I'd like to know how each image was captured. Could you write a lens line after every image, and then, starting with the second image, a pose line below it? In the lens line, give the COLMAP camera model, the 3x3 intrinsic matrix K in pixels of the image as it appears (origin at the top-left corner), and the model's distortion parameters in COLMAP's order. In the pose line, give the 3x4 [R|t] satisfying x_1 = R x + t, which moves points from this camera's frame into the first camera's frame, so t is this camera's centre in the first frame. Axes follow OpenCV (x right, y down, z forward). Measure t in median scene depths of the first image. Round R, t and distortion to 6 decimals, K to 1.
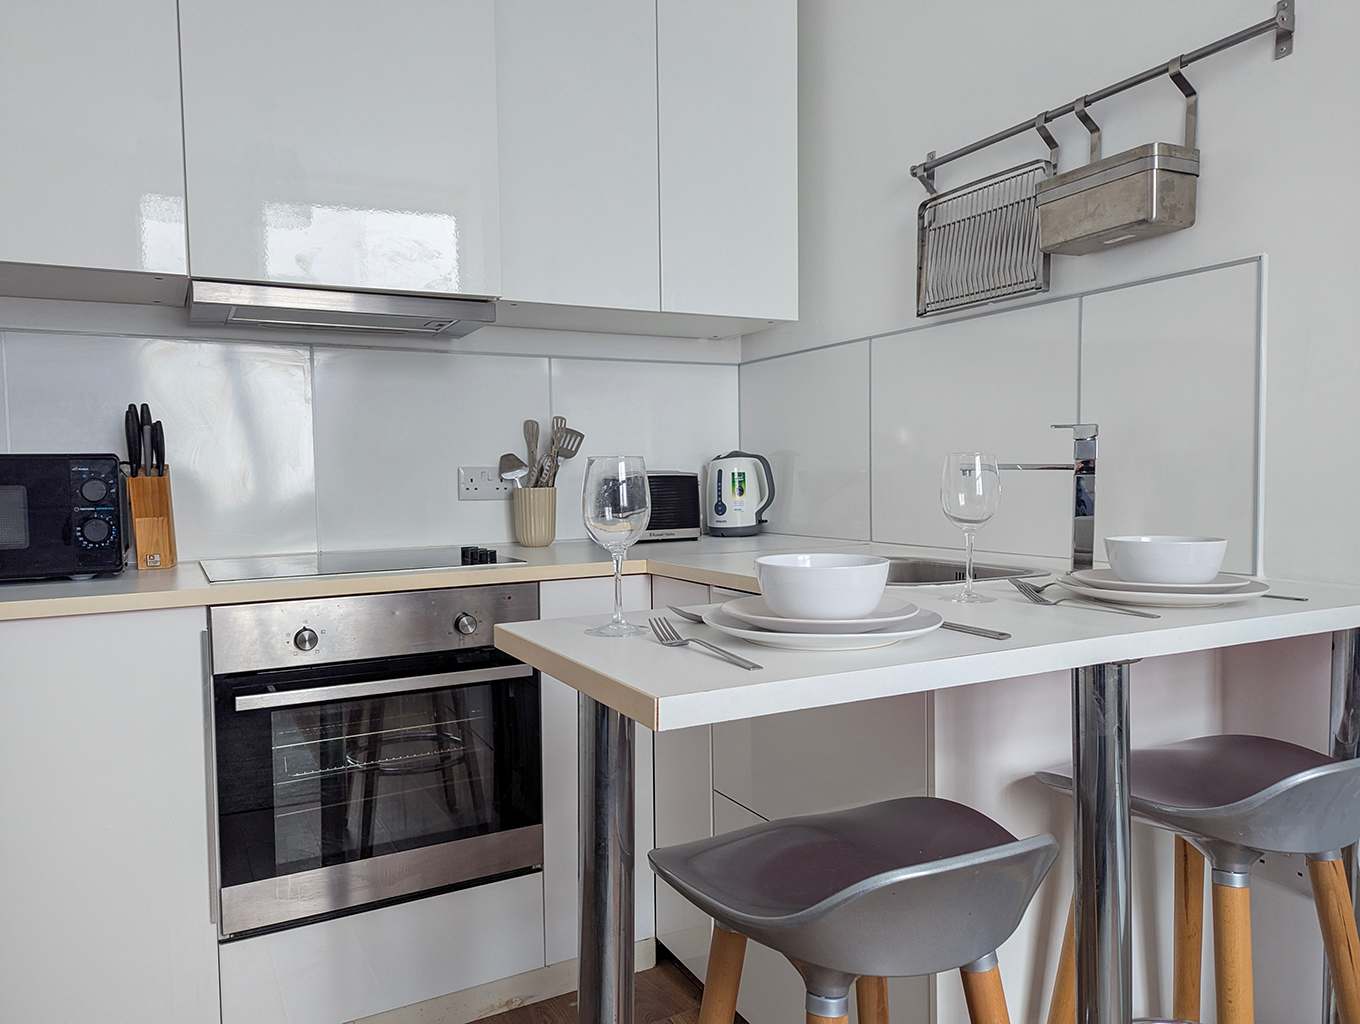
lens RADIAL K [[962.5, 0, 684.9], [0, 962.5, 519.5], [0, 0, 1]] dist [0.031874, -0.006290]
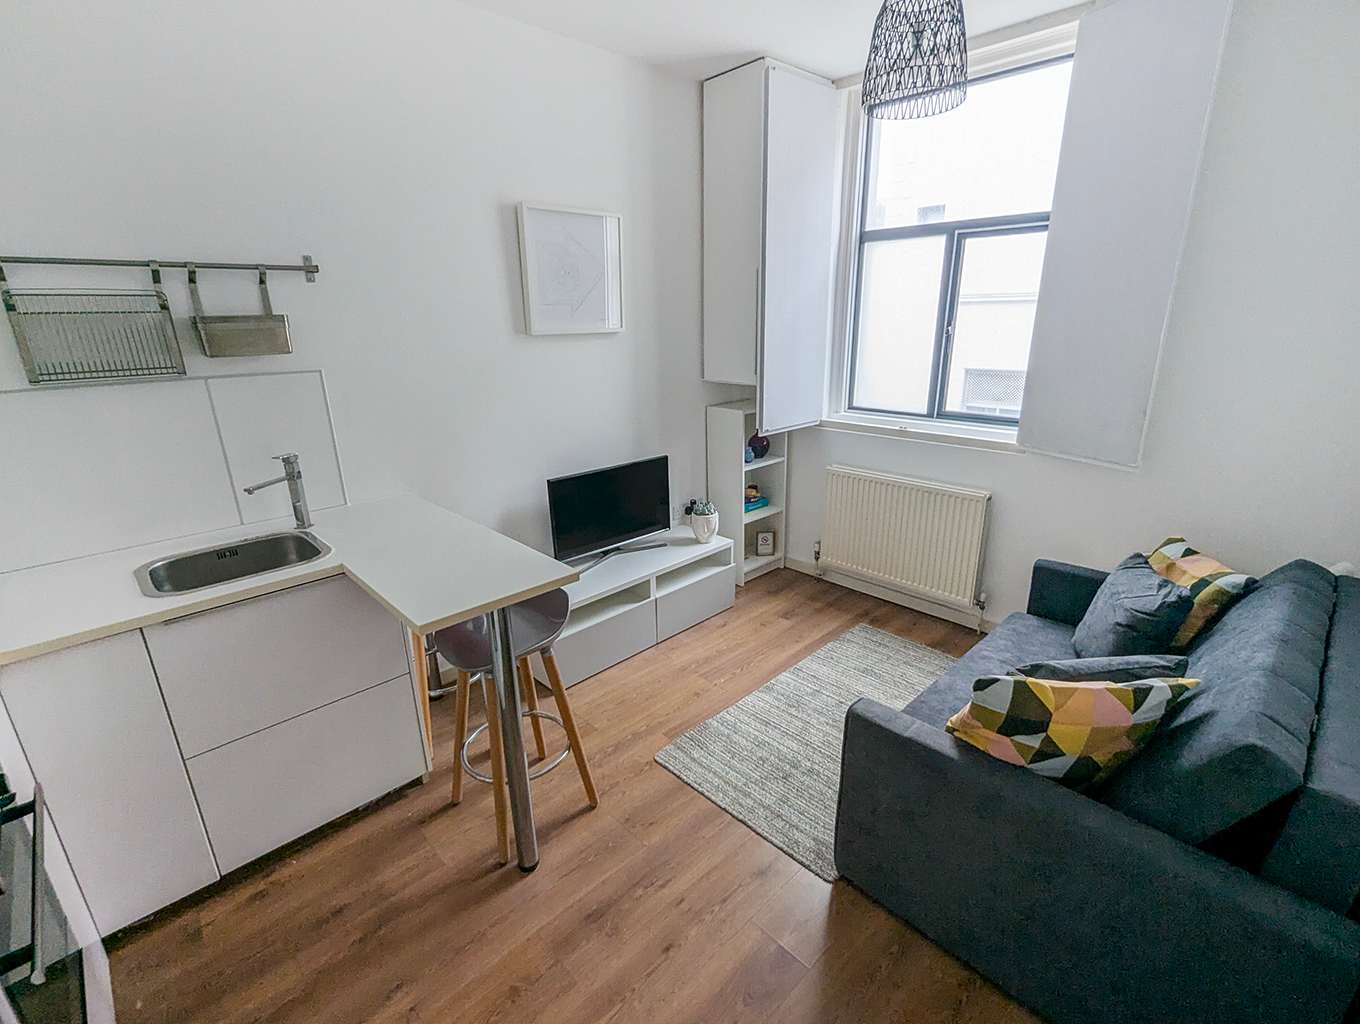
lens RADIAL K [[636.3, 0, 684.5], [0, 636.3, 515.3], [0, 0, 1]] dist [-0.004748, -0.000071]
pose [[-0.276743, -0.279106, 0.919518, -0.759153], [0.059645, 0.950056, 0.306327, -0.241142], [-0.959091, 0.139618, -0.246274, 0.409918]]
